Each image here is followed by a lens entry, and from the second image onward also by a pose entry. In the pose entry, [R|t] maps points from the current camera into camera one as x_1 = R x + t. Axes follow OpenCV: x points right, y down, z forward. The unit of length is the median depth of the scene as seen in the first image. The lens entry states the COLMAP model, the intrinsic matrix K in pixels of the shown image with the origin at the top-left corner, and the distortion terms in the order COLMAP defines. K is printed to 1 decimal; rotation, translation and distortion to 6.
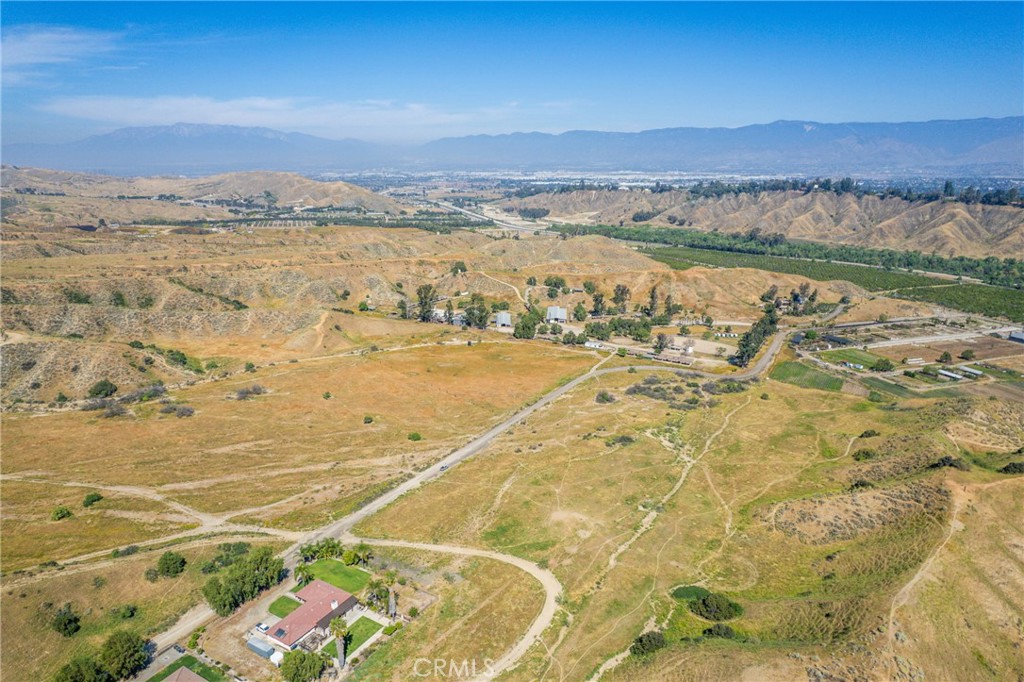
lens RADIAL K [[656.3, 0, 515.6], [0, 656.3, 341.5], [0, 0, 1]] dist [-0.080356, 0.076773]
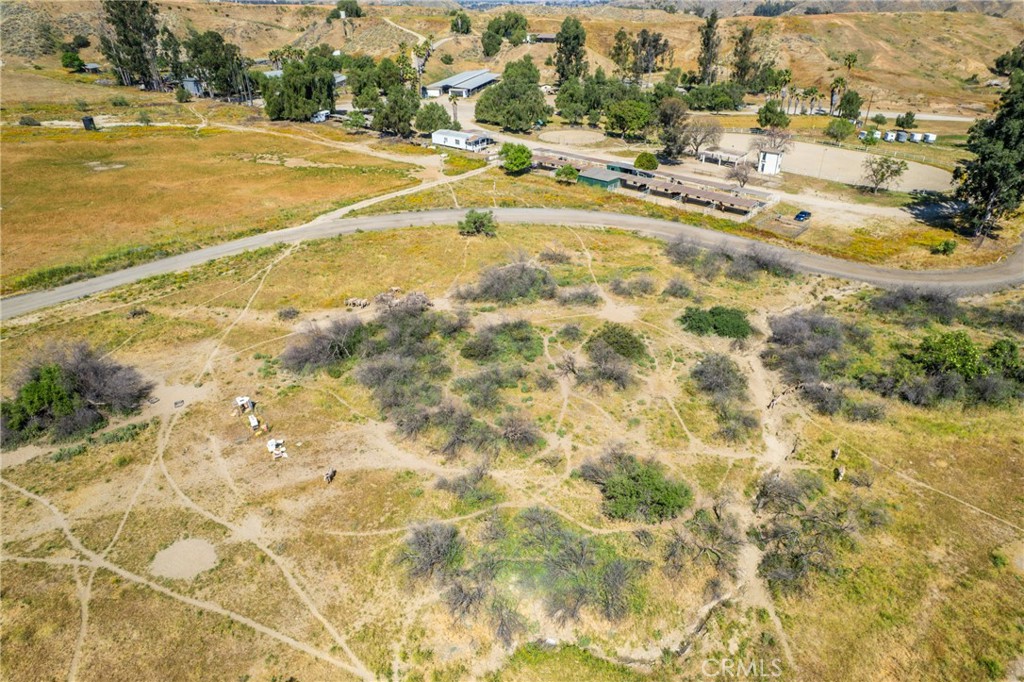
lens RADIAL K [[656.3, 0, 515.6], [0, 656.3, 341.5], [0, 0, 1]] dist [-0.080356, 0.076773]
pose [[0.984830, 0.076748, -0.155627, 0.080839], [-0.039006, 0.971831, 0.232430, 0.010370], [0.169082, -0.222834, 0.960081, 0.268625]]
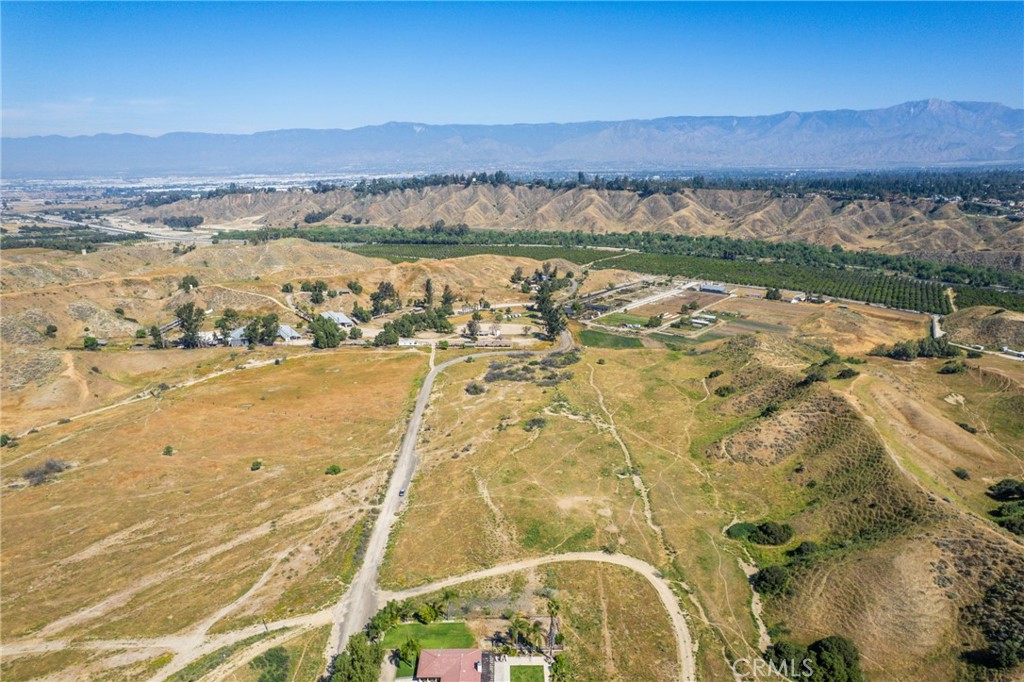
lens RADIAL K [[656.3, 0, 515.6], [0, 656.3, 341.5], [0, 0, 1]] dist [-0.080356, 0.076773]
pose [[0.850404, -0.147107, 0.505147, -0.090741], [0.148237, 0.988213, 0.038229, -0.003892], [-0.504816, 0.042371, 0.862186, 0.038305]]
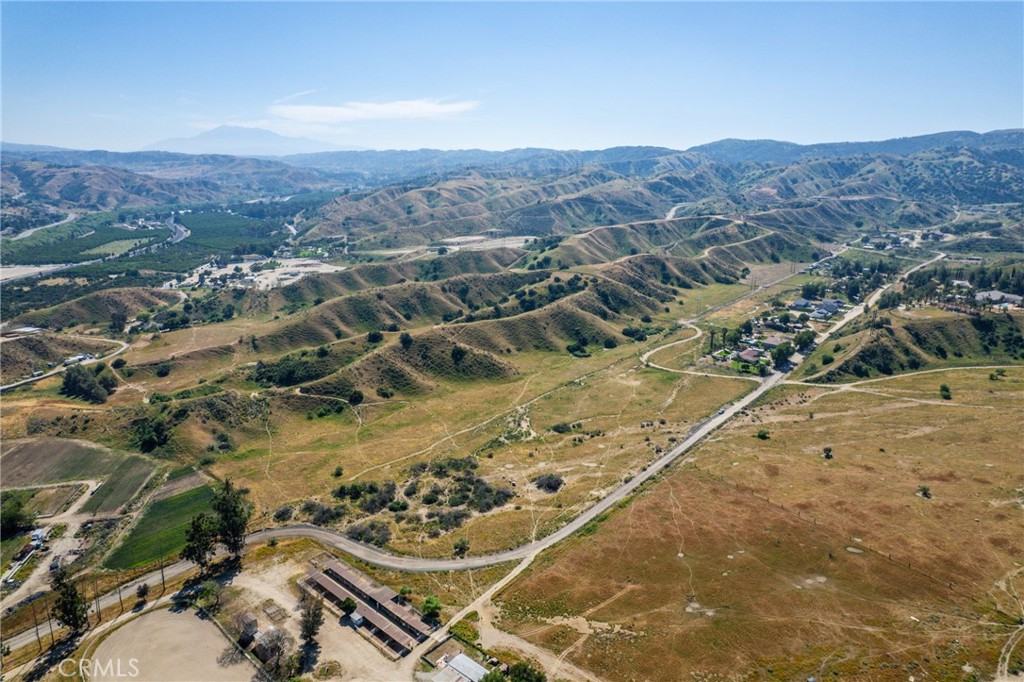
lens RADIAL K [[656.3, 0, 515.6], [0, 656.3, 341.5], [0, 0, 1]] dist [-0.080356, 0.076773]
pose [[-0.981764, -0.063882, 0.179048, 0.015222], [0.038351, 0.855925, 0.515675, -0.137042], [-0.186194, 0.513138, -0.837867, 0.479318]]
